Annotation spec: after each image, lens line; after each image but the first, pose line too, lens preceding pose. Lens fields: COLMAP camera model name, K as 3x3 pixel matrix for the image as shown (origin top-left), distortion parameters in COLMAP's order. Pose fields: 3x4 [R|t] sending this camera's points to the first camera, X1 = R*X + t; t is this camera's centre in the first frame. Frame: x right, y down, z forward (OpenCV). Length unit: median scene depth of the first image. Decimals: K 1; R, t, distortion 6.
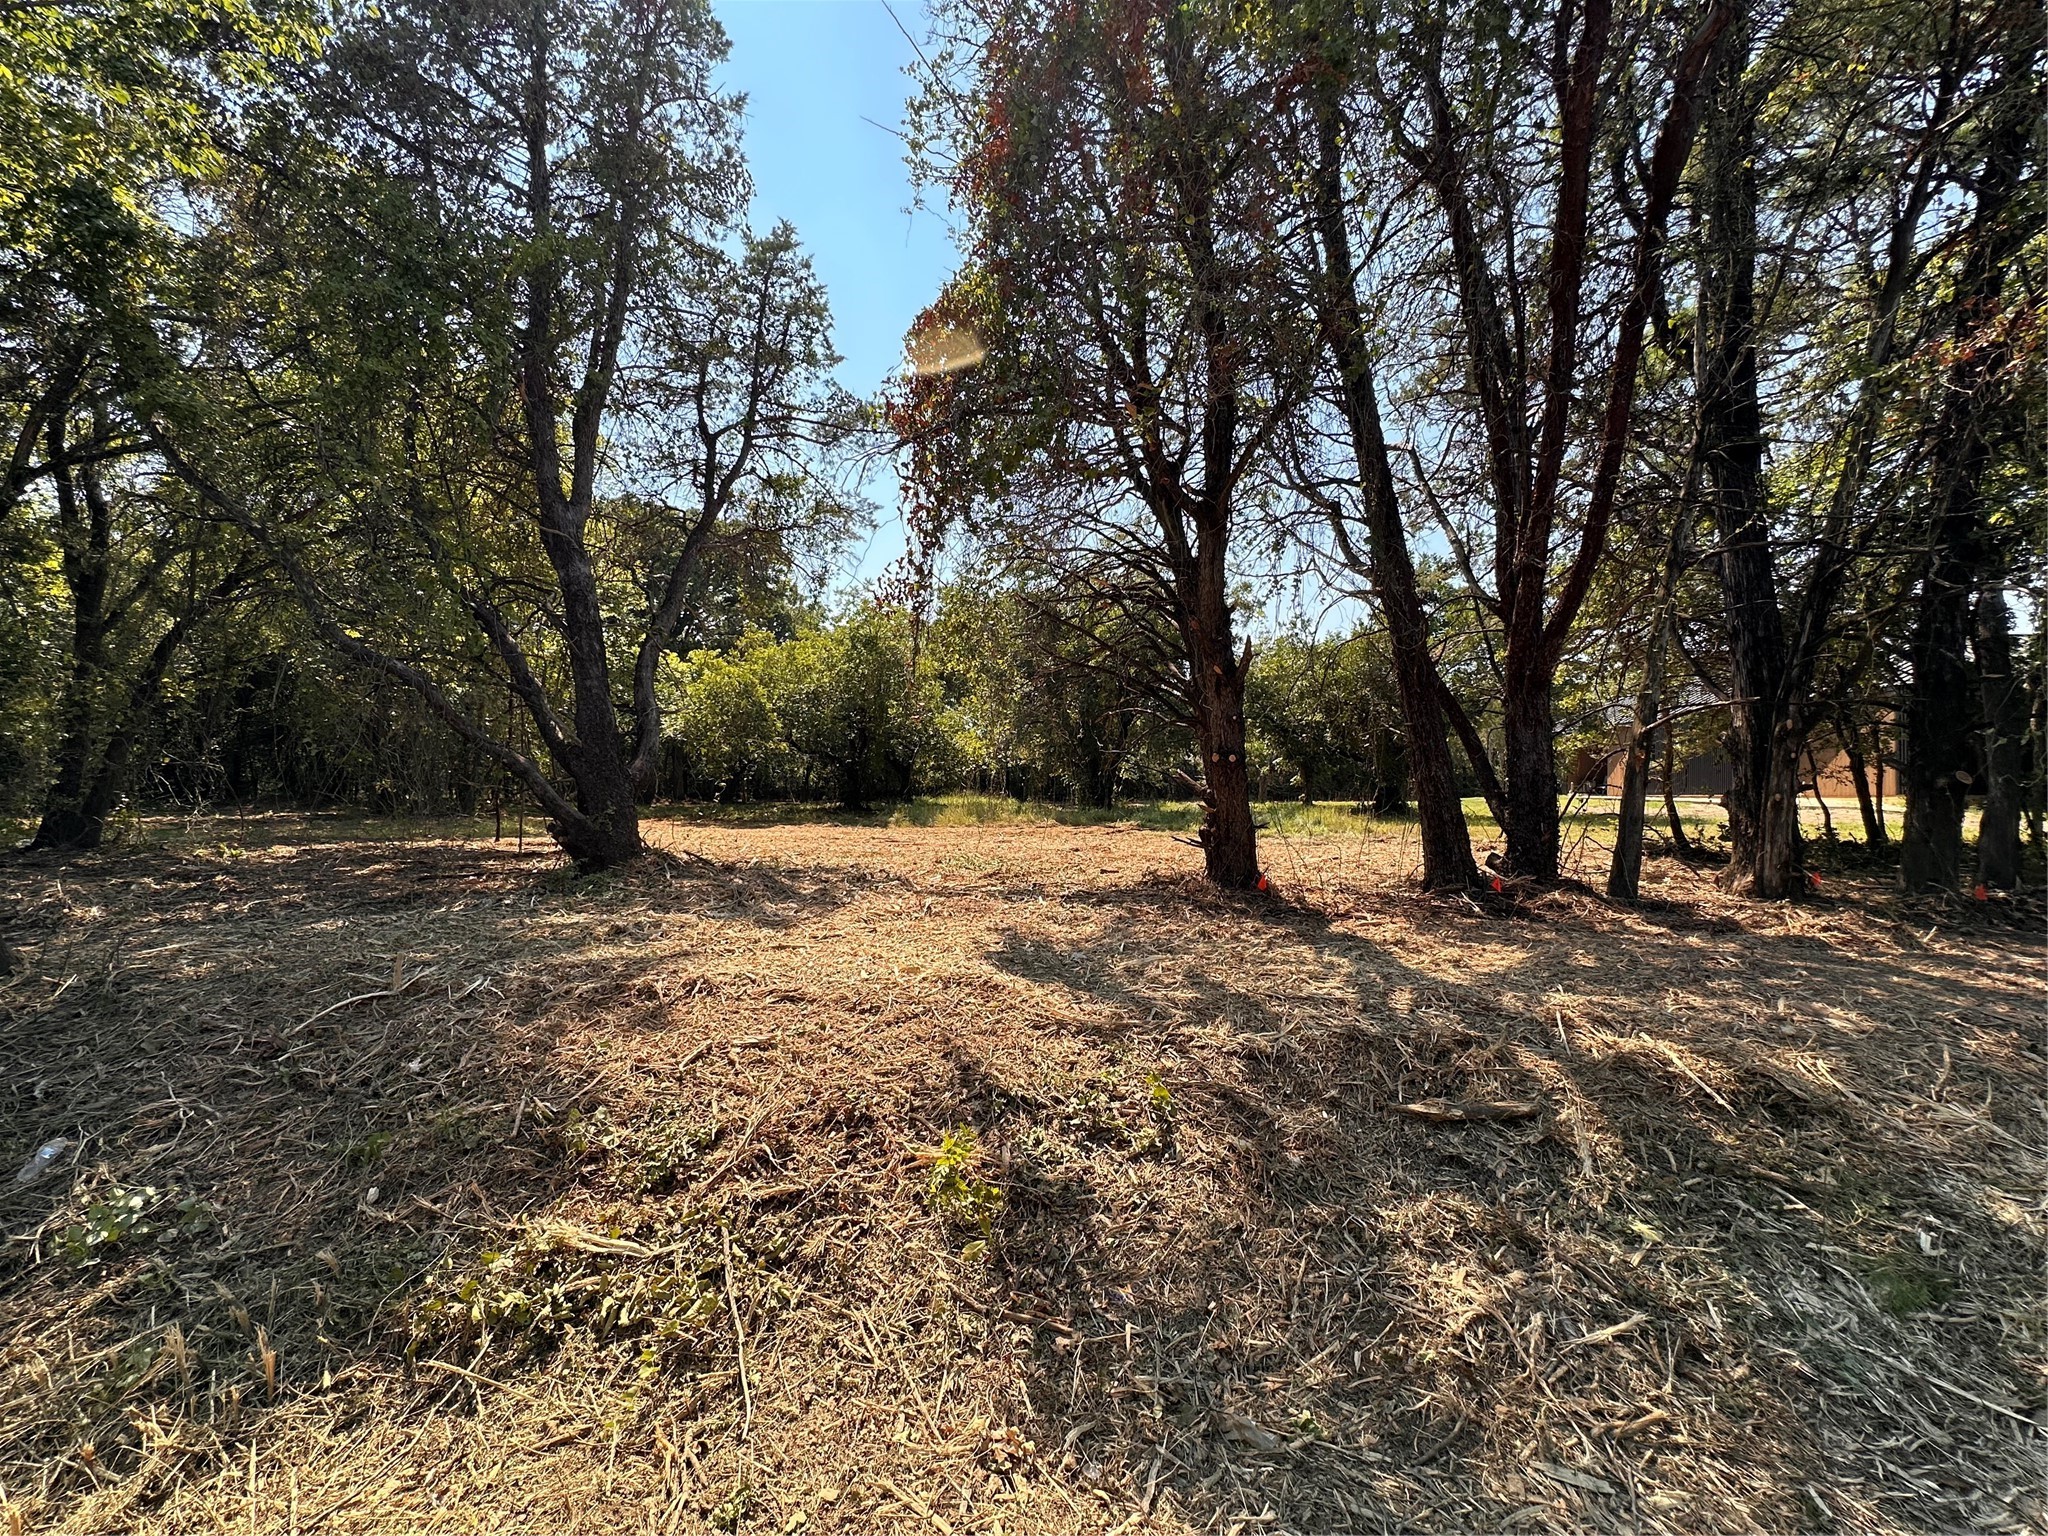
lens RADIAL K [[814.9, 0, 1025.2], [0, 814.9, 768.0], [0, 0, 1]] dist [-0.004448, 0.000837]
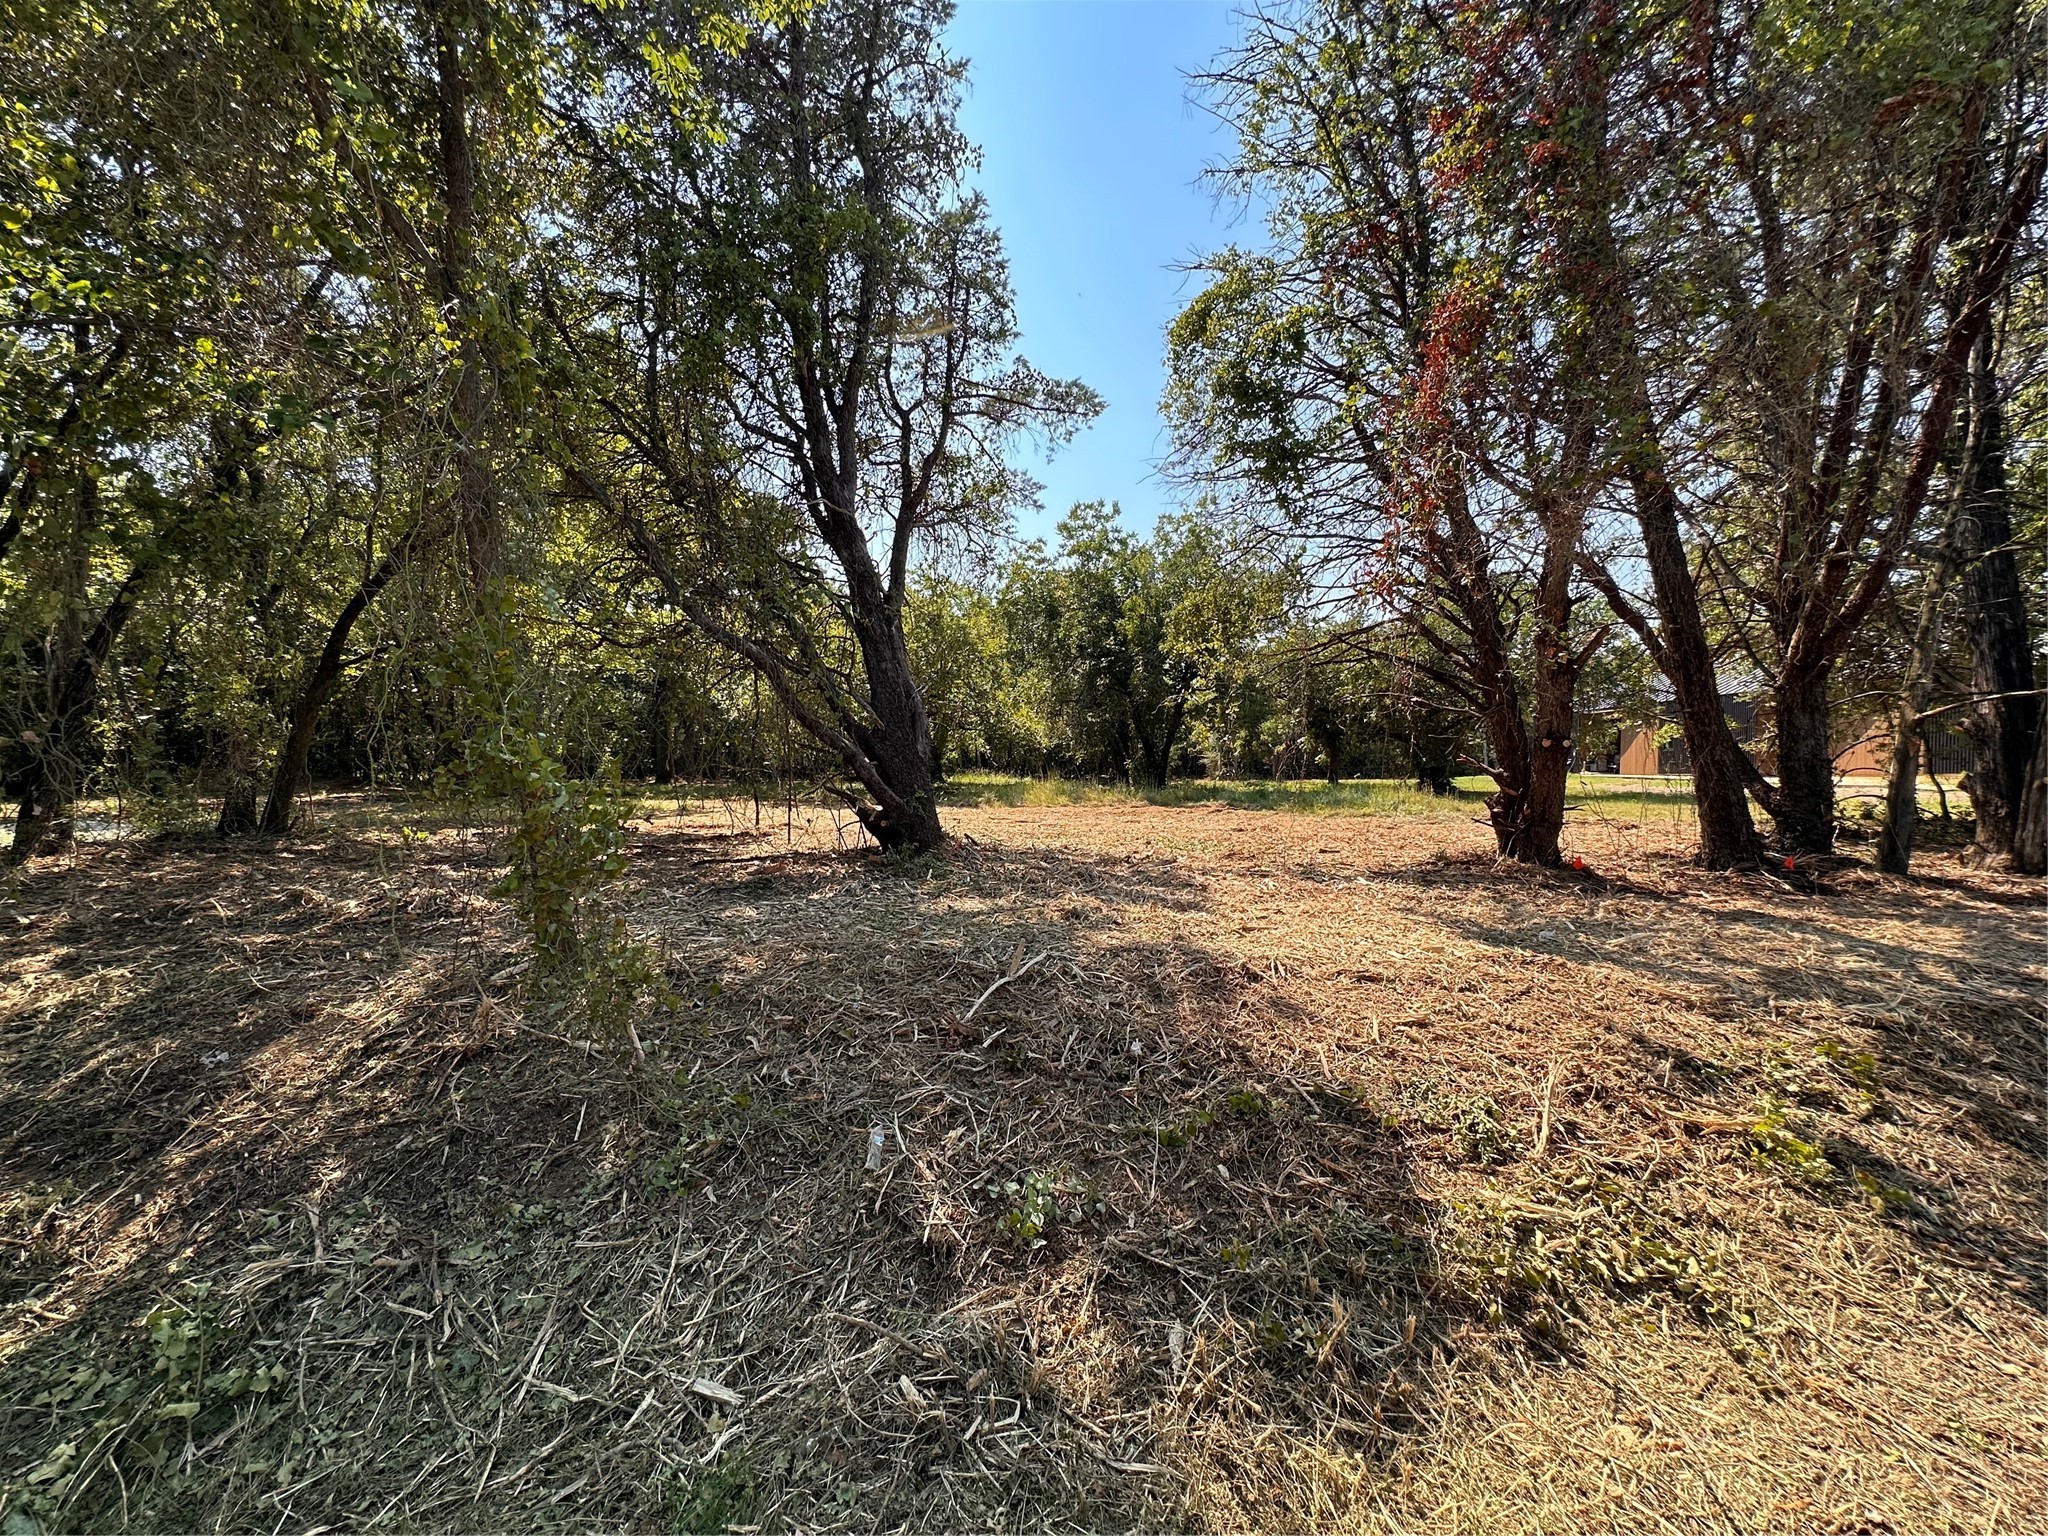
lens RADIAL K [[811.1, 0, 1027.7], [0, 811.1, 768.7], [0, 0, 1]] dist [-0.000058, 0.000231]
pose [[0.999086, 0.001424, 0.042714, -0.310685], [-0.002765, 0.999505, 0.031345, -0.006535], [-0.042648, -0.031435, 0.998595, -0.006548]]
